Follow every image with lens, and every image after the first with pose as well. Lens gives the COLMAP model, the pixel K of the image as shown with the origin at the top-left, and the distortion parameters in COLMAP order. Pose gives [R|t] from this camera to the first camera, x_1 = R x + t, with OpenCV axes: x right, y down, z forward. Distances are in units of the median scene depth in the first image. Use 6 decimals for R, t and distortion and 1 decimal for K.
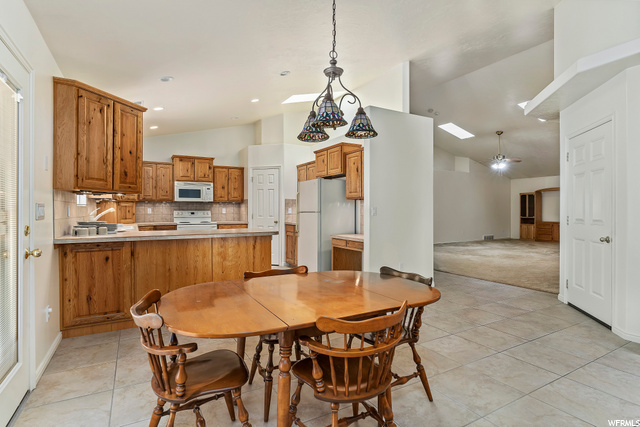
lens RADIAL K [[327.2, 0, 321.0], [0, 327.2, 213.5], [0, 0, 1]] dist [-0.004815, 0.000301]
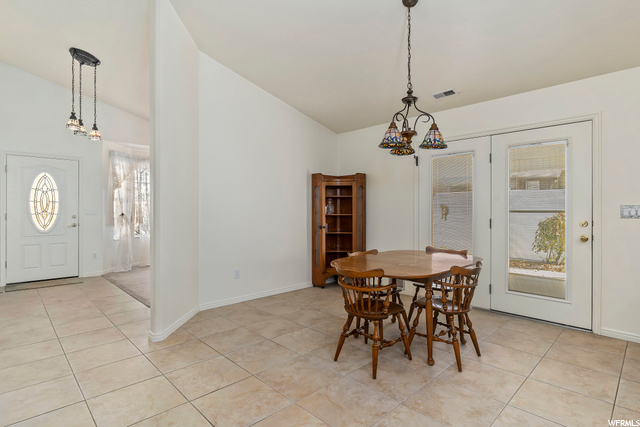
lens RADIAL K [[328.2, 0, 320.7], [0, 328.2, 210.3], [0, 0, 1]] dist [-0.002177, 0.000014]
pose [[-0.968149, 0.001569, -0.250369, 0.216573], [-0.000694, 0.999960, 0.008951, -0.007298], [0.250373, 0.008839, -0.968109, 0.675652]]
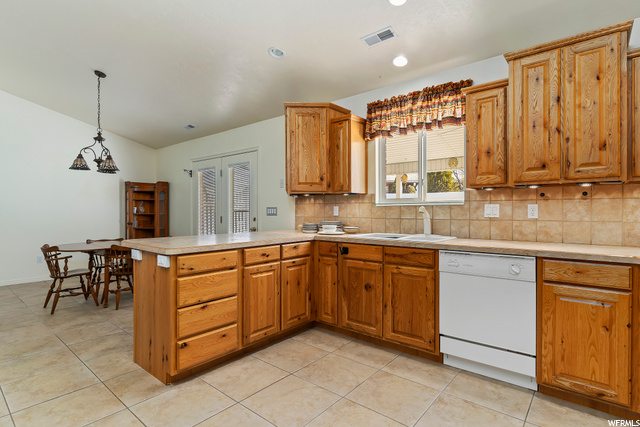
lens RADIAL K [[327.2, 0, 321.0], [0, 327.2, 213.5], [0, 0, 1]] dist [-0.004815, 0.000301]
pose [[-0.939071, 0.003818, -0.343703, -0.166315], [-0.002764, 0.999822, 0.018659, -0.010414], [0.343713, 0.018472, -0.938893, 1.035153]]
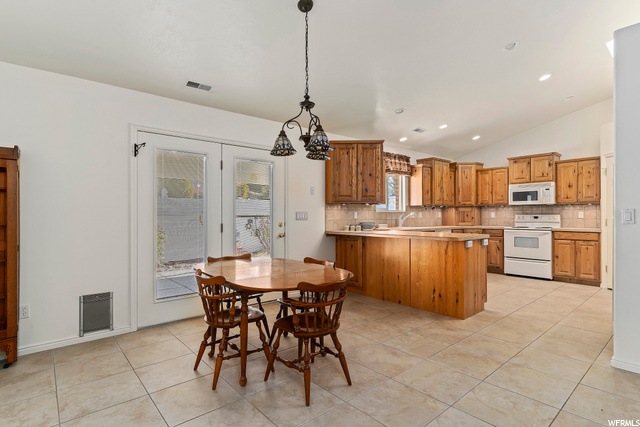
lens RADIAL K [[327.2, 0, 321.0], [0, 327.2, 213.5], [0, 0, 1]] dist [-0.004815, 0.000301]
pose [[0.191105, -0.005857, -0.981552, 0.404325], [-0.005393, 0.999961, -0.007017, -0.002340], [0.981555, 0.006635, 0.191066, 0.260395]]
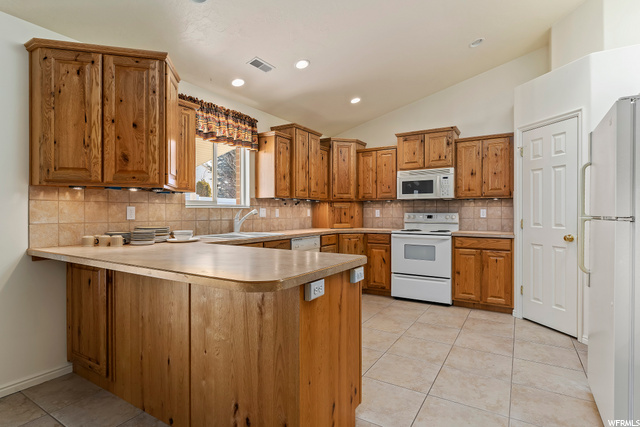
lens RADIAL K [[327.2, 0, 321.0], [0, 327.2, 213.5], [0, 0, 1]] dist [-0.004815, 0.000301]
pose [[0.479580, 0.001808, -0.877497, 0.092052], [-0.007473, 0.999970, -0.002024, -0.004592], [0.877467, 0.007528, 0.479579, 0.517046]]
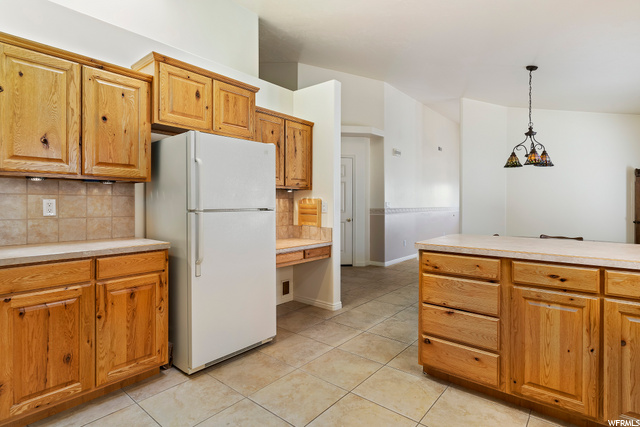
lens RADIAL K [[327.2, 0, 321.0], [0, 327.2, 213.5], [0, 0, 1]] dist [-0.004815, 0.000301]
pose [[-0.351221, -0.029427, 0.935830, -0.414436], [0.002229, 0.999477, 0.032265, -0.010313], [-0.936290, 0.013418, -0.350972, 0.895018]]
